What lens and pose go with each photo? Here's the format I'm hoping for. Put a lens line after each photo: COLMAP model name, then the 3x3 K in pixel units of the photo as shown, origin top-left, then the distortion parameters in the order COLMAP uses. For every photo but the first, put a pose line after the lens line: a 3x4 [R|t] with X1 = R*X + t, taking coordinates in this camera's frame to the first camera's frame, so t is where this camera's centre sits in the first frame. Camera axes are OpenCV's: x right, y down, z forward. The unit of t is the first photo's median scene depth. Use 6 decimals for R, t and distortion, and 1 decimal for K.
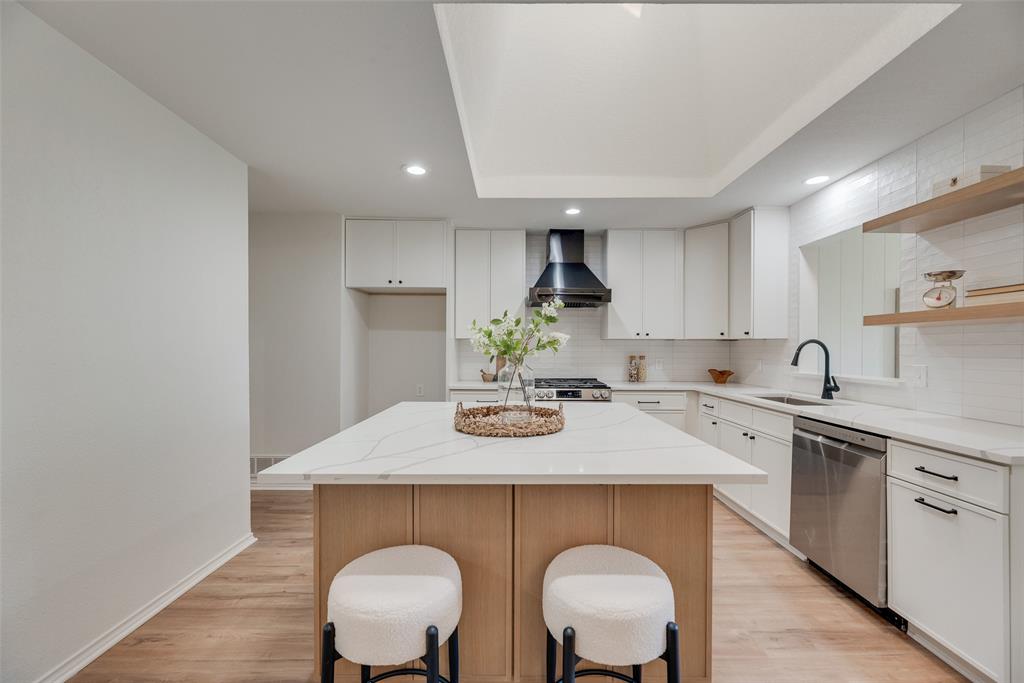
lens RADIAL K [[424.1, 0, 512.7], [0, 424.1, 345.1], [0, 0, 1]] dist [0.001573, 0.000266]
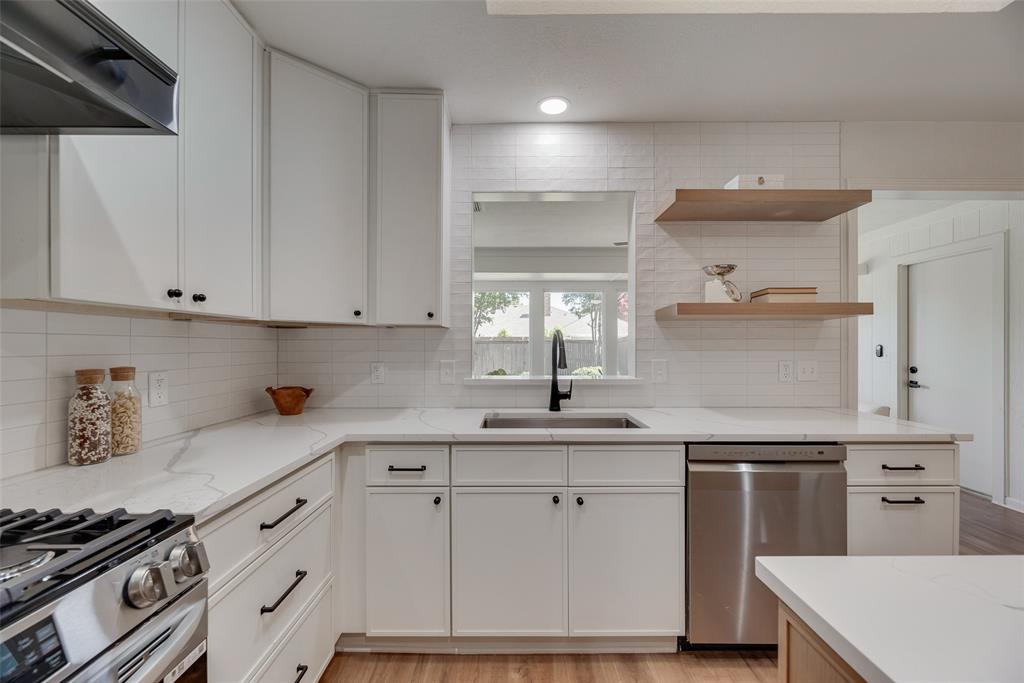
lens RADIAL K [[424.1, 0, 513.3], [0, 424.1, 343.9], [0, 0, 1]] dist [0.001573, 0.000266]
pose [[-0.007203, -0.002850, 0.999970, 0.003642], [-0.007190, 0.999970, 0.002799, 0.009059], [-0.999948, -0.007170, -0.007223, 1.091114]]
